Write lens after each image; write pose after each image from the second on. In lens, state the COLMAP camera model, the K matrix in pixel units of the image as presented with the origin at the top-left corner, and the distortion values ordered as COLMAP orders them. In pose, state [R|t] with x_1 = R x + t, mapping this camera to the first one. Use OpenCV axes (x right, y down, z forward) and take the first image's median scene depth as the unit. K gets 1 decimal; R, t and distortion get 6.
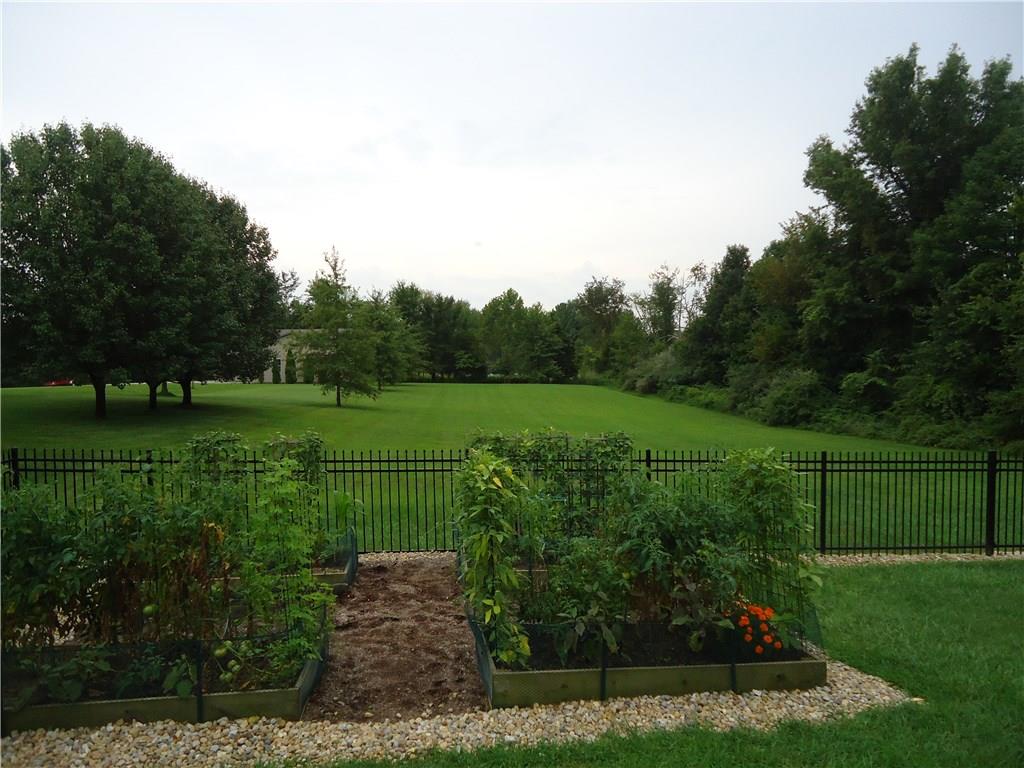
lens RADIAL K [[742.6, 0, 521.0], [0, 742.6, 384.0], [0, 0, 1]] dist [0.000767, -0.009751]
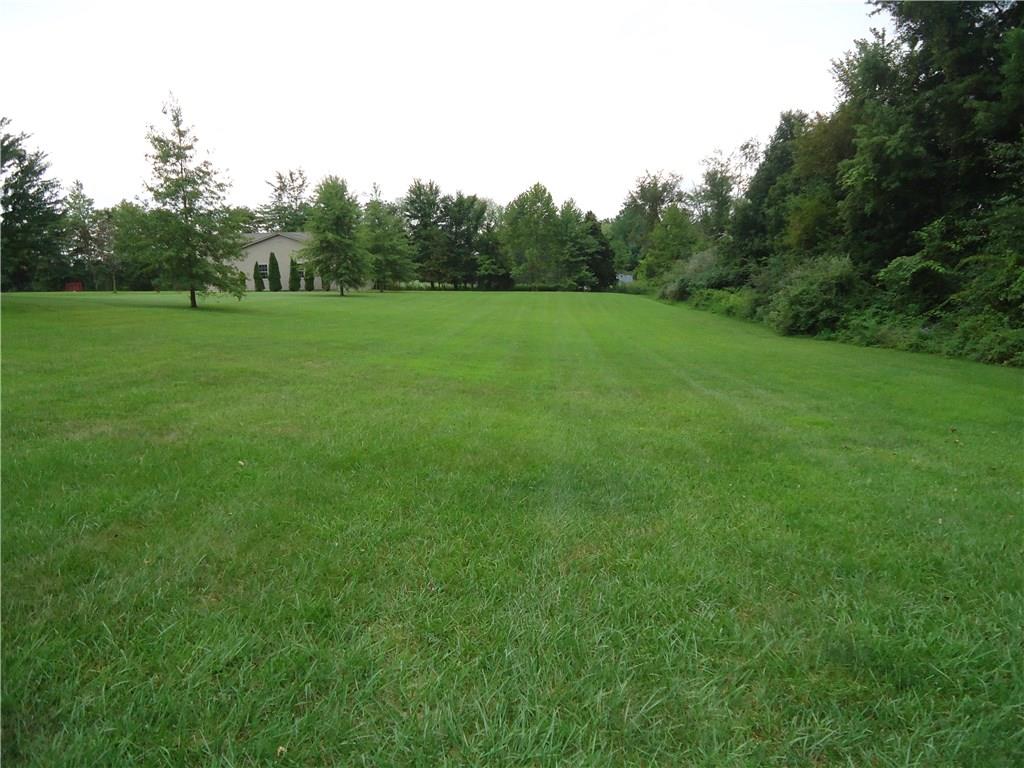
lens RADIAL K [[742.6, 0, 502.9], [0, 742.6, 380.2], [0, 0, 1]] dist [0.000767, -0.009751]
pose [[0.988887, 0.013935, -0.148012, 0.107877], [0.001716, 0.994461, 0.105094, 0.014731], [0.148657, -0.104180, 0.983386, 0.151120]]
